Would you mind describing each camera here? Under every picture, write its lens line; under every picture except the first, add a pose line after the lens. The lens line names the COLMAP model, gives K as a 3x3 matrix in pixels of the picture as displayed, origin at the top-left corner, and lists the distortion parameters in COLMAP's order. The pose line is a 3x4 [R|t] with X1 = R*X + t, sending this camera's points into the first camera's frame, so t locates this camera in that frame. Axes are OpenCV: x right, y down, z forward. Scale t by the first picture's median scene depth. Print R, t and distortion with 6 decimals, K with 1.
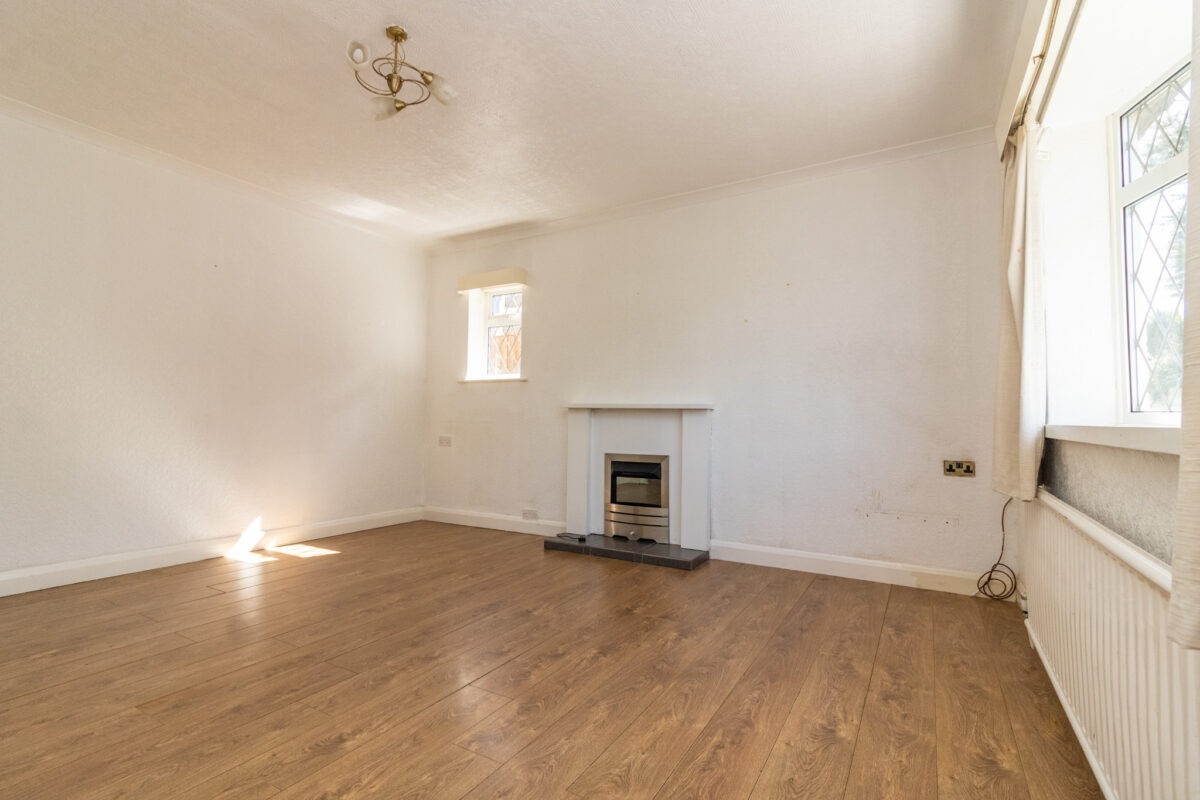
lens RADIAL K [[546.9, 0, 598.9], [0, 546.9, 394.9], [0, 0, 1]] dist [0.000111, -0.000209]
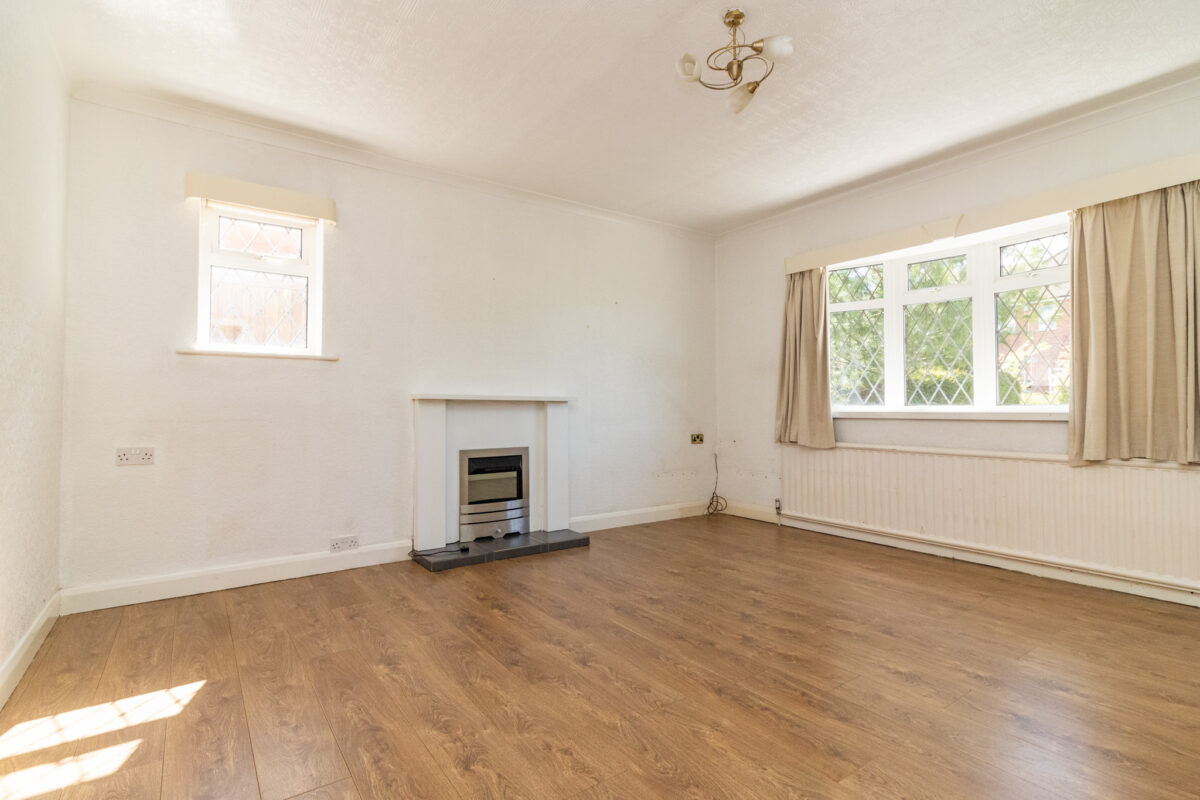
lens RADIAL K [[565.6, 0, 599.2], [0, 565.6, 401.1], [0, 0, 1]] dist [-0.001612, -0.000117]
pose [[0.420171, 0.000314, 0.907445, -0.783475], [-0.036200, 0.999210, 0.016415, 0.003682], [-0.906723, -0.039747, 0.419850, 0.443957]]
